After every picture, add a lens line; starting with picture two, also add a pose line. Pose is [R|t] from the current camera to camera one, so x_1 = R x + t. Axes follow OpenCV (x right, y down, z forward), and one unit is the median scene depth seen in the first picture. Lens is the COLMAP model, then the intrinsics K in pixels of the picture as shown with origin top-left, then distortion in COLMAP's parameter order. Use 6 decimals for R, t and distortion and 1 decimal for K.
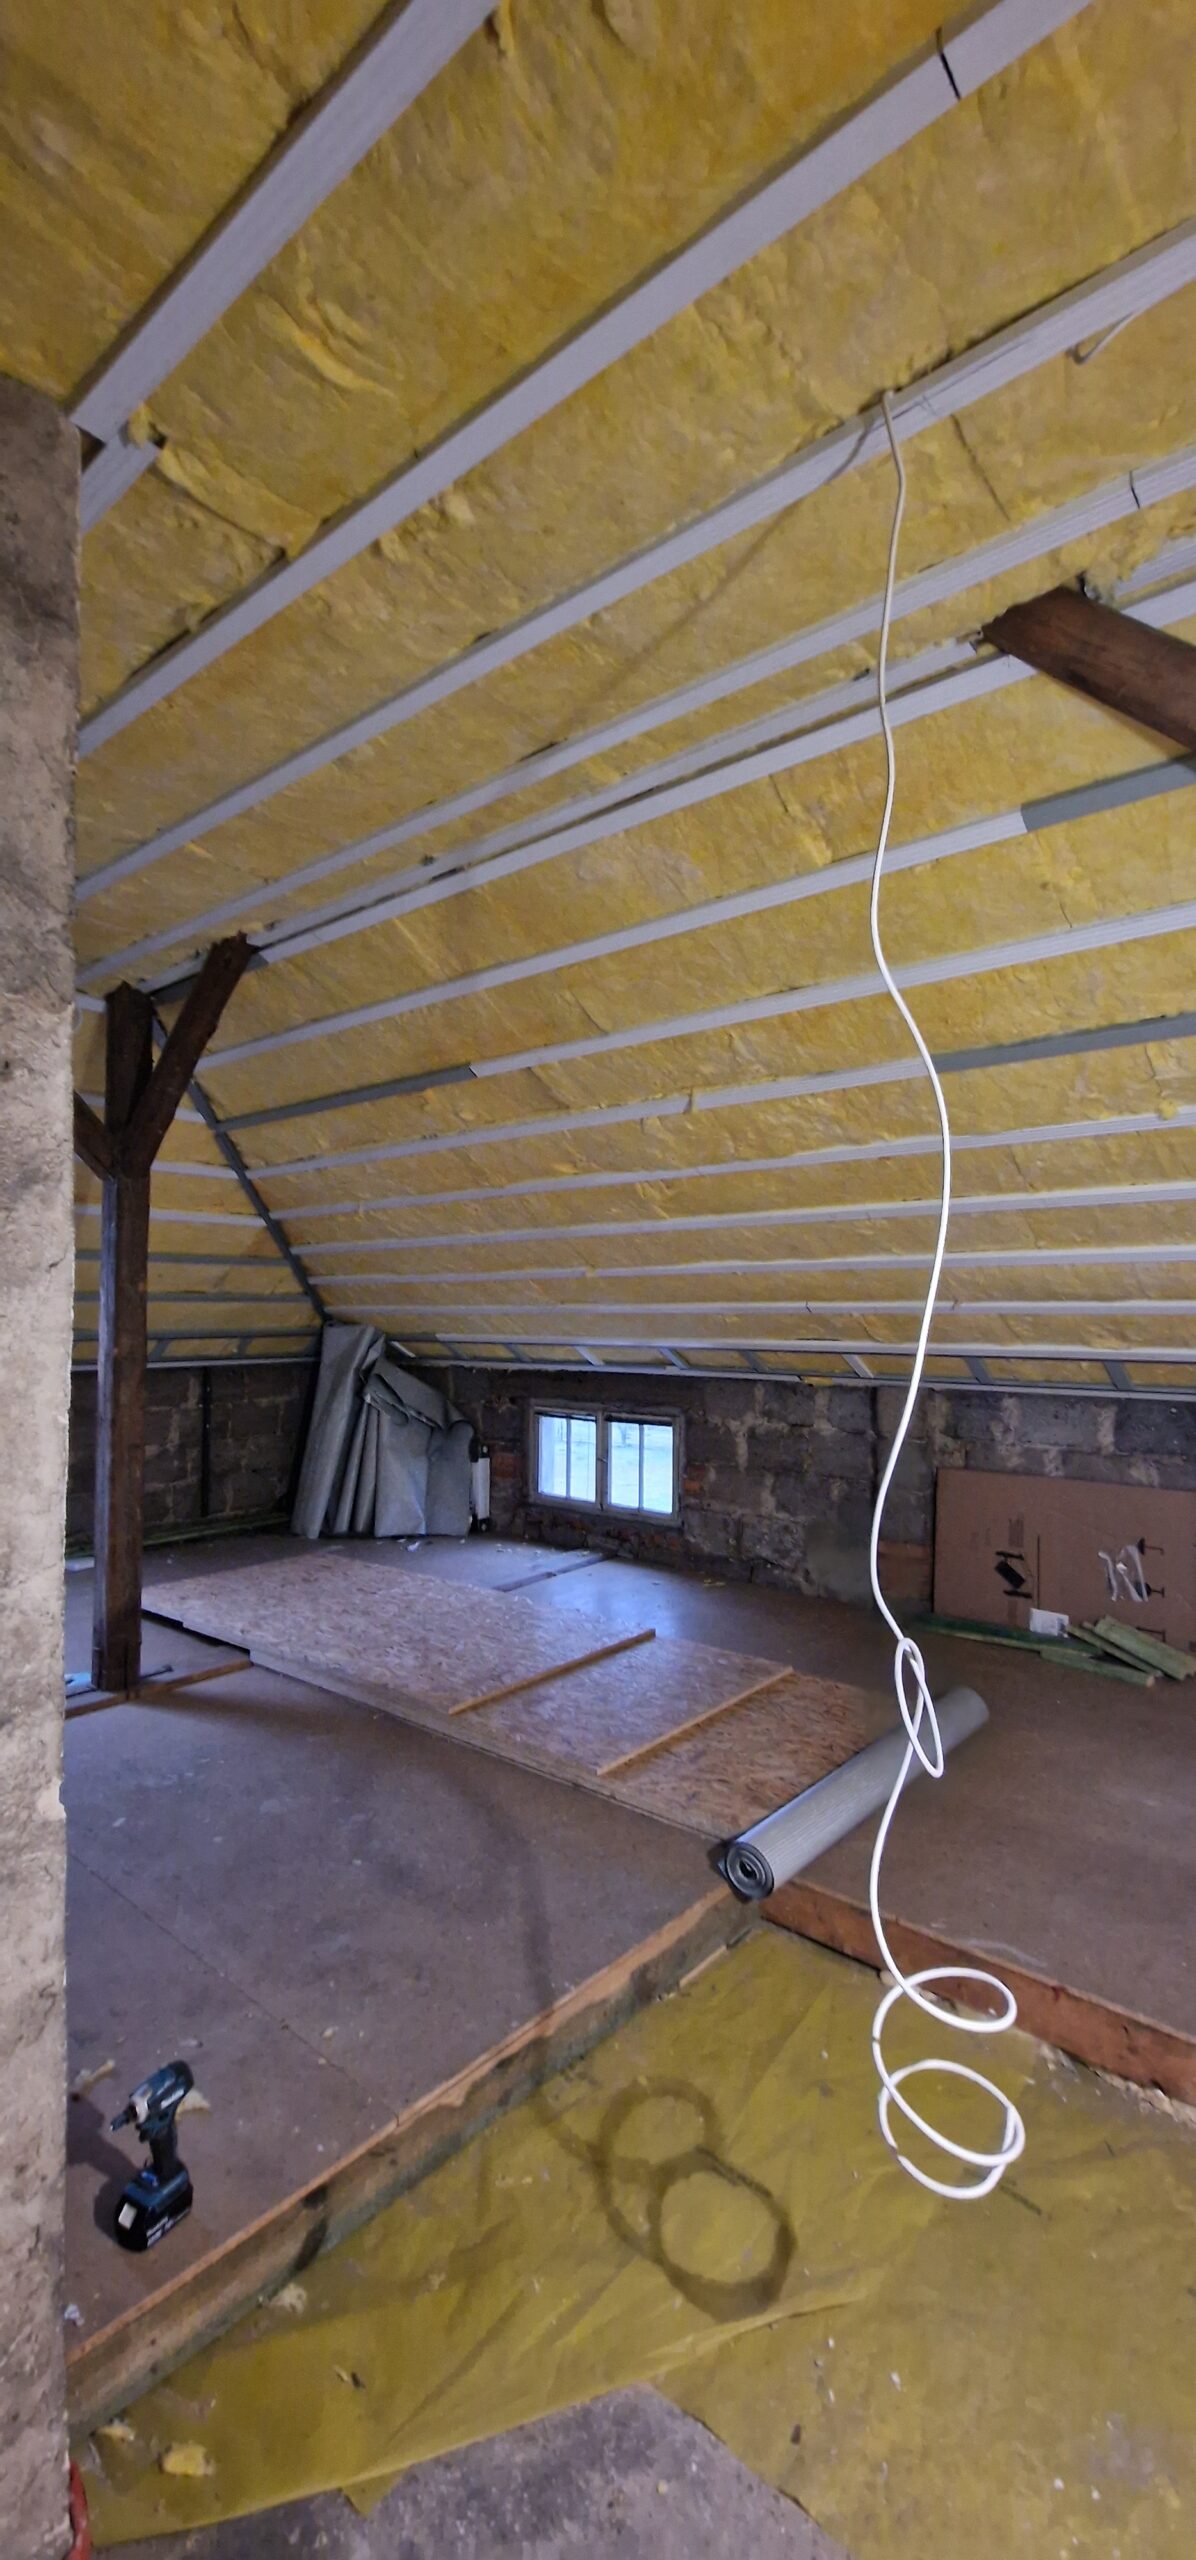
lens RADIAL K [[1026.5, 0, 597.9], [0, 1026.5, 1252.8], [0, 0, 1]] dist [0.001713, -0.007561]
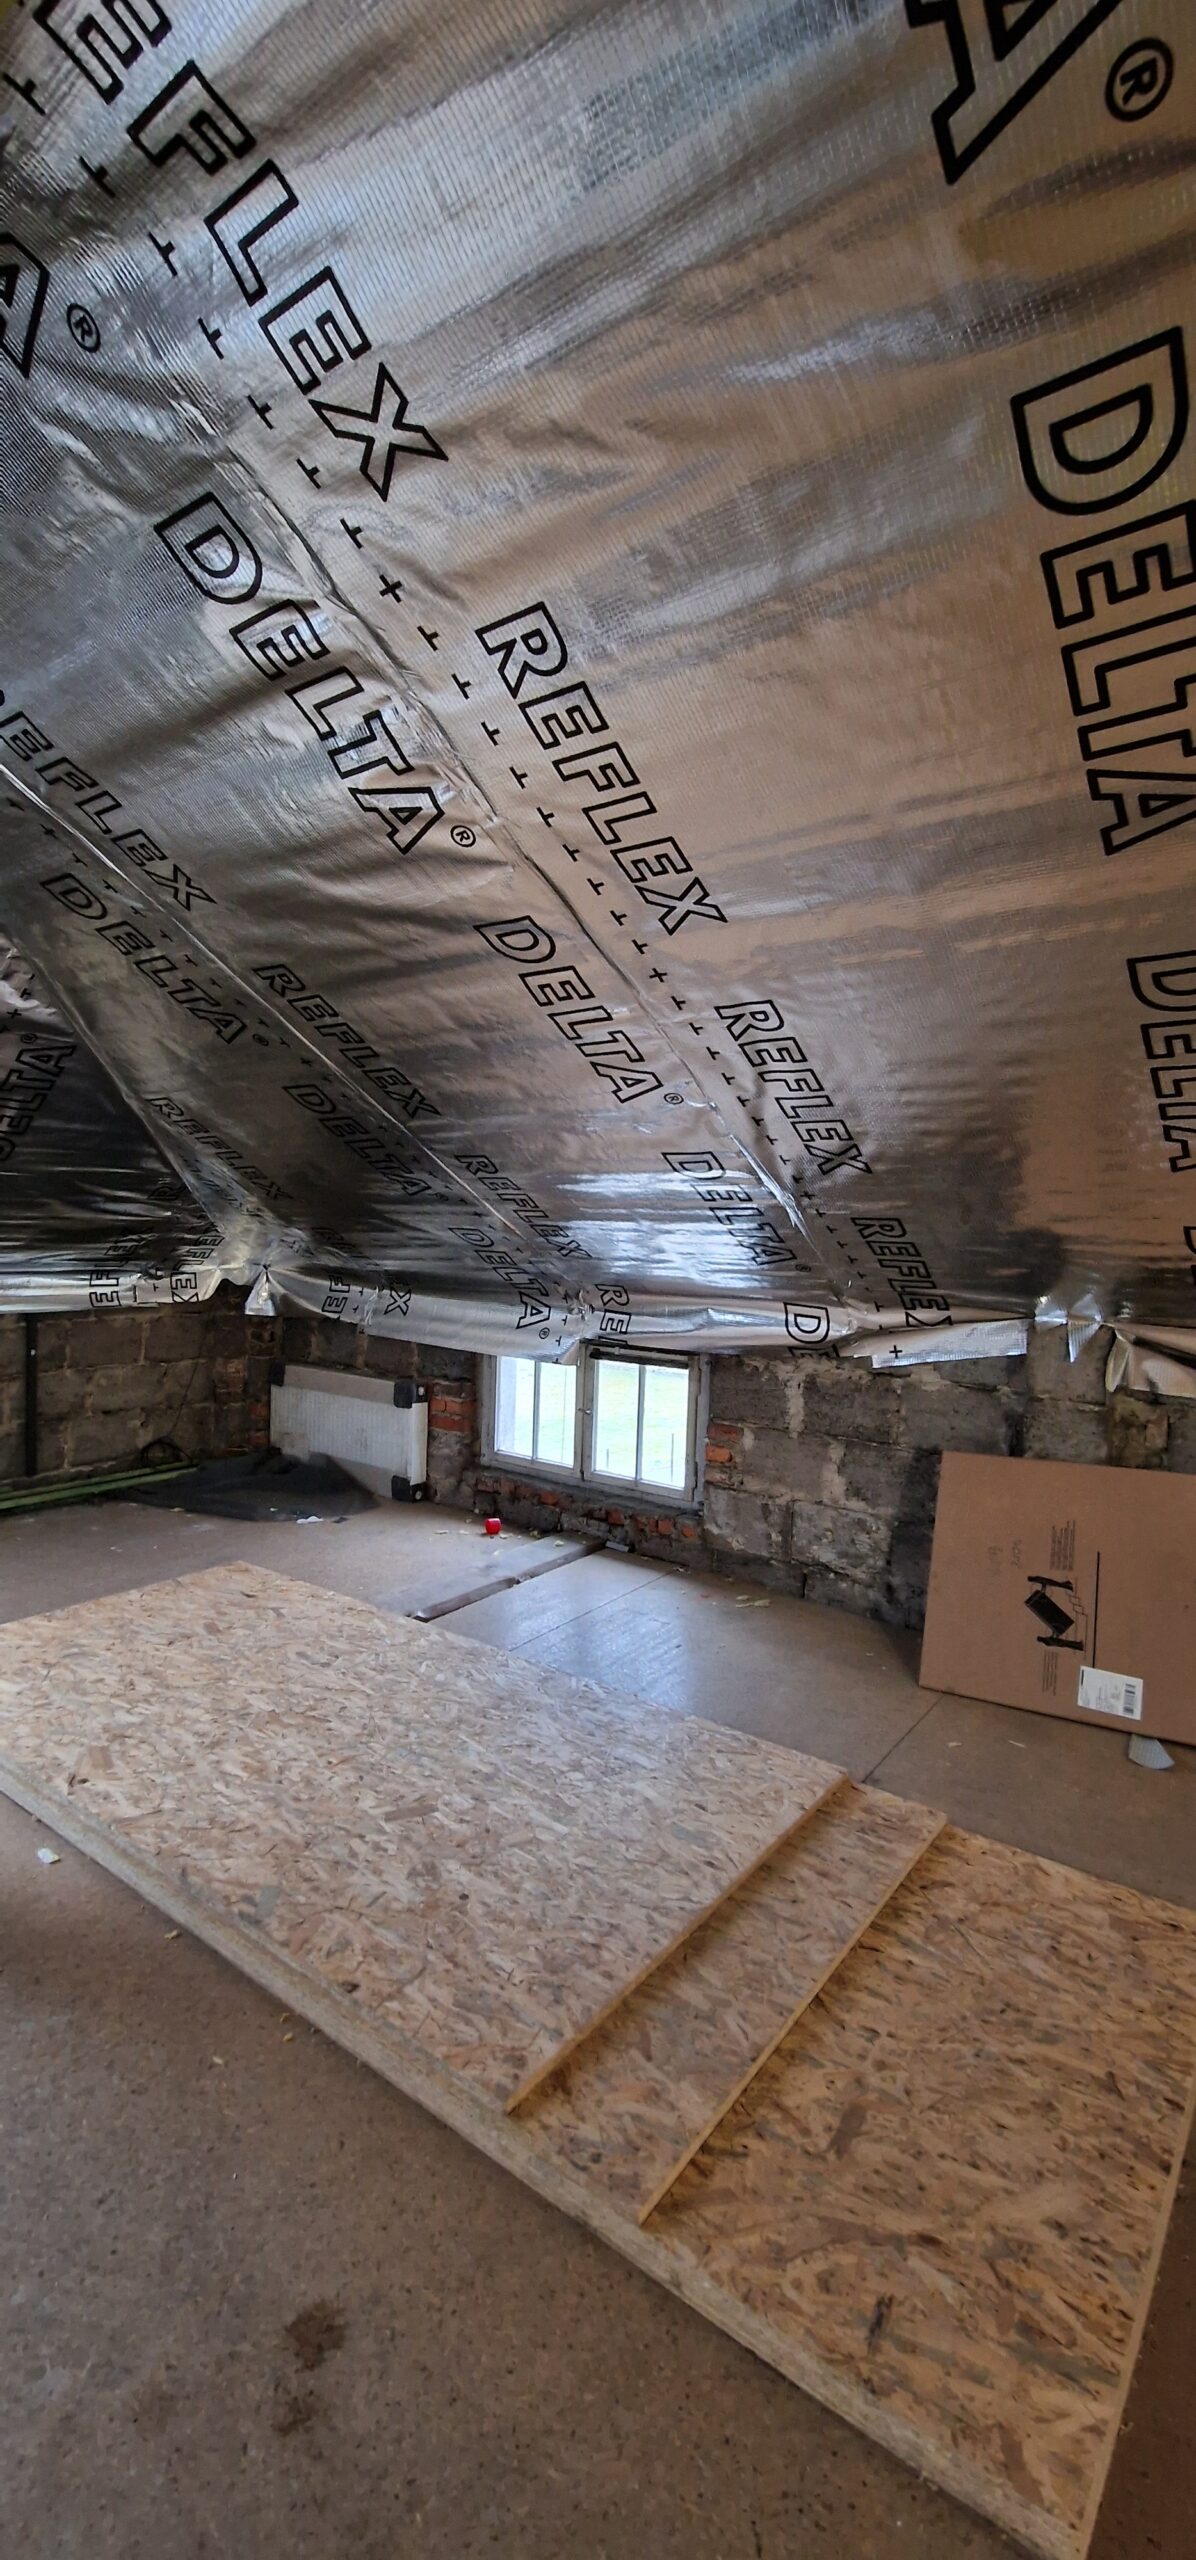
lens RADIAL K [[1026.5, 0, 597.9], [0, 1026.5, 1252.8], [0, 0, 1]] dist [0.001713, -0.007561]
pose [[0.998664, 0.020481, 0.047434, -0.025688], [-0.024428, 0.996150, 0.084191, 0.035849], [-0.045527, -0.085237, 0.995320, 0.336384]]
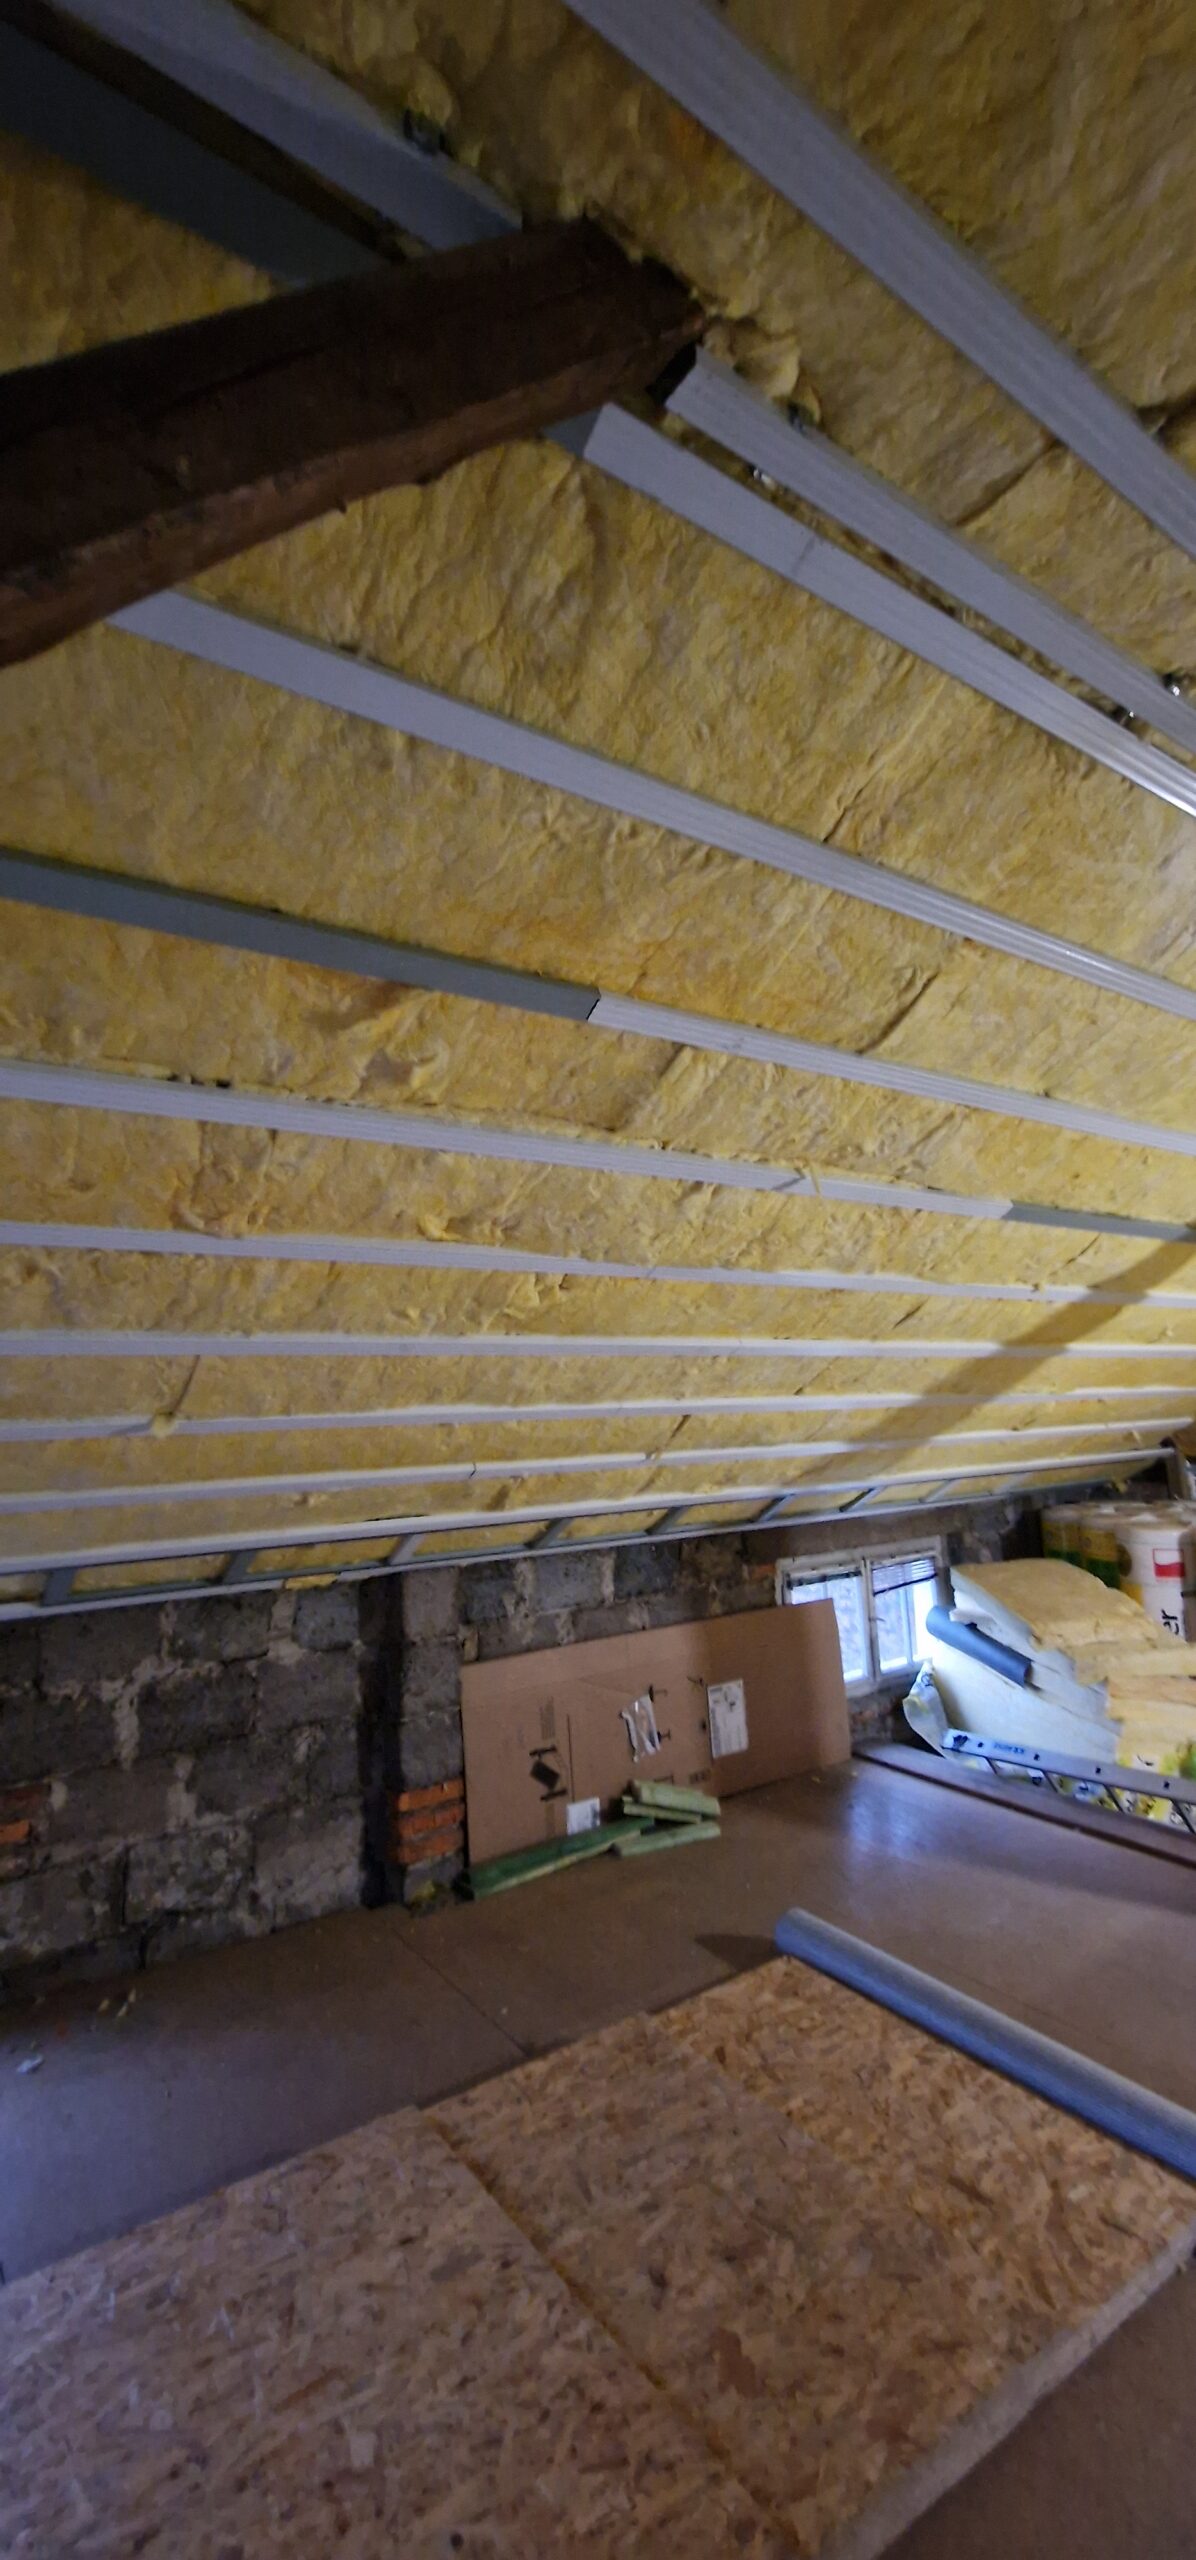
lens RADIAL K [[1026.5, 0, 597.9], [0, 1026.5, 1252.8], [0, 0, 1]] dist [0.001713, -0.007561]
pose [[0.282235, 0.133915, 0.949953, -0.371201], [-0.020964, 0.990834, -0.133450, -0.002087], [-0.959116, 0.017749, 0.282455, 0.583448]]
